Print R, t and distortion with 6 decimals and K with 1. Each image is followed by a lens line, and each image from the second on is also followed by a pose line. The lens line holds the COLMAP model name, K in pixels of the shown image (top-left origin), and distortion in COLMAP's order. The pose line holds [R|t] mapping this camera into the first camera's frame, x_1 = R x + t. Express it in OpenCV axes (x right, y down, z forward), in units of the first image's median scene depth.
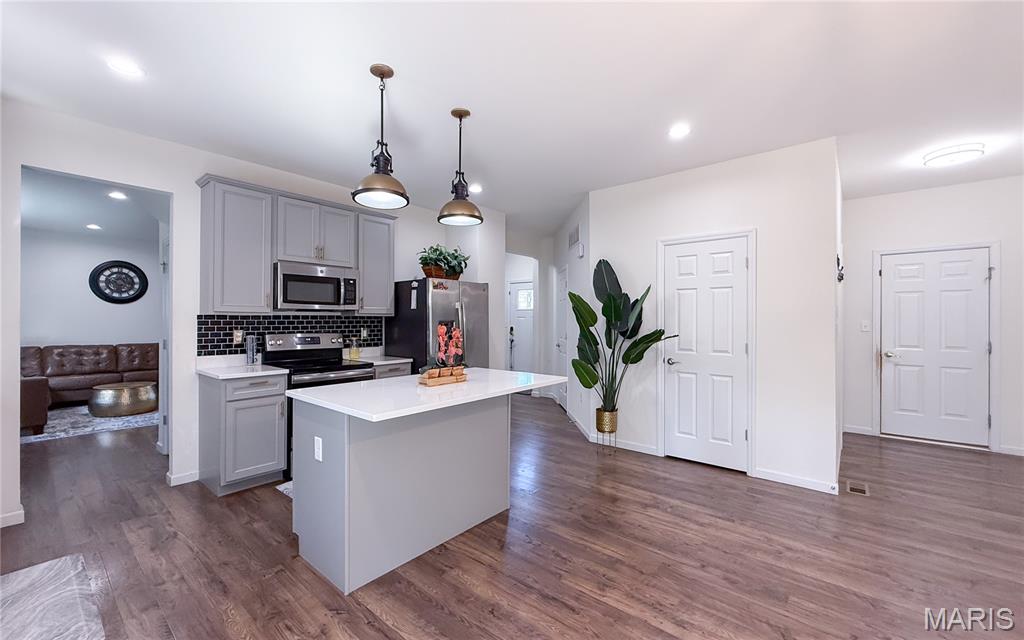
lens RADIAL K [[412.8, 0, 510.3], [0, 412.8, 319.7], [0, 0, 1]] dist [0.000657, 0.000117]
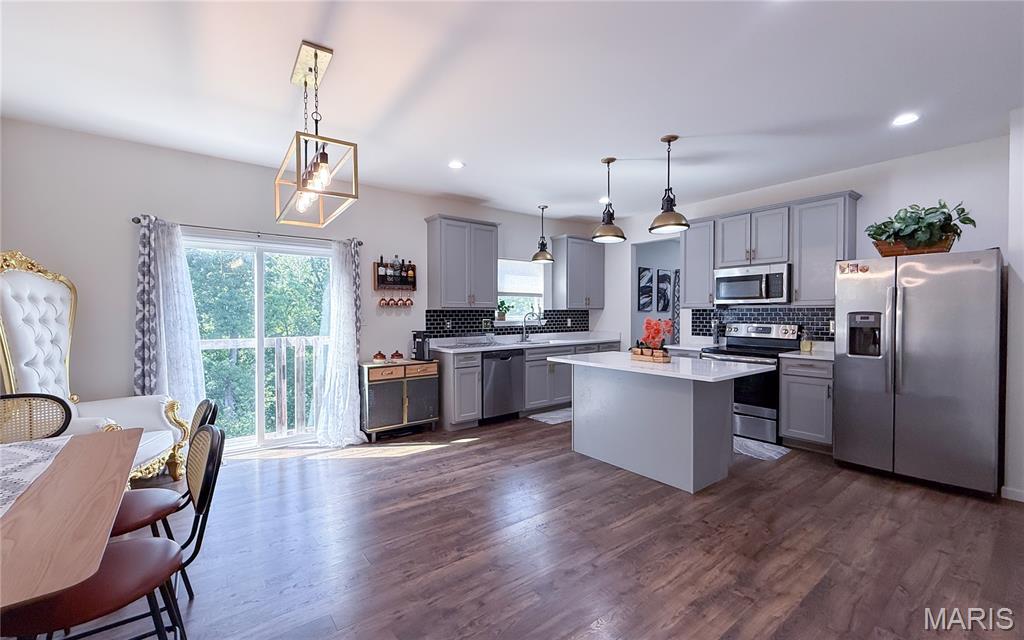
lens RADIAL K [[412.8, 0, 510.3], [0, 412.8, 319.7], [0, 0, 1]] dist [0.000657, 0.000117]
pose [[-0.206360, 0.016047, -0.978345, 0.781400], [0.005202, 0.999869, 0.015303, 0.000339], [0.978462, -0.001932, -0.206416, 0.543270]]
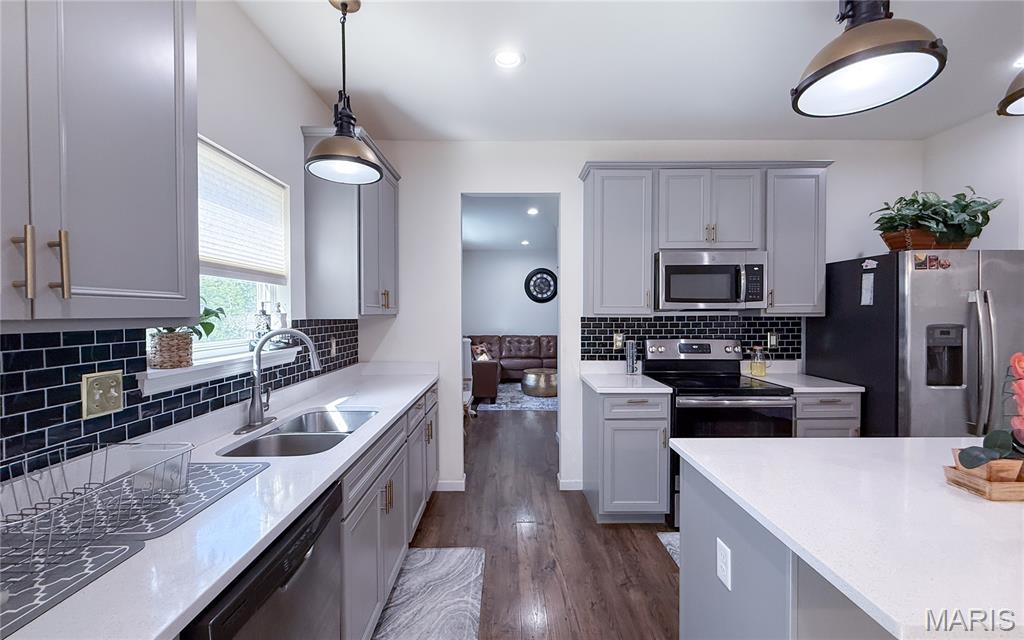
lens RADIAL K [[412.8, 0, 510.3], [0, 412.8, 319.7], [0, 0, 1]] dist [0.000657, 0.000117]
pose [[0.651562, 0.009353, -0.758537, -0.120383], [0.006620, 0.999816, 0.018014, -0.019931], [0.758566, -0.016759, 0.651381, 0.216610]]
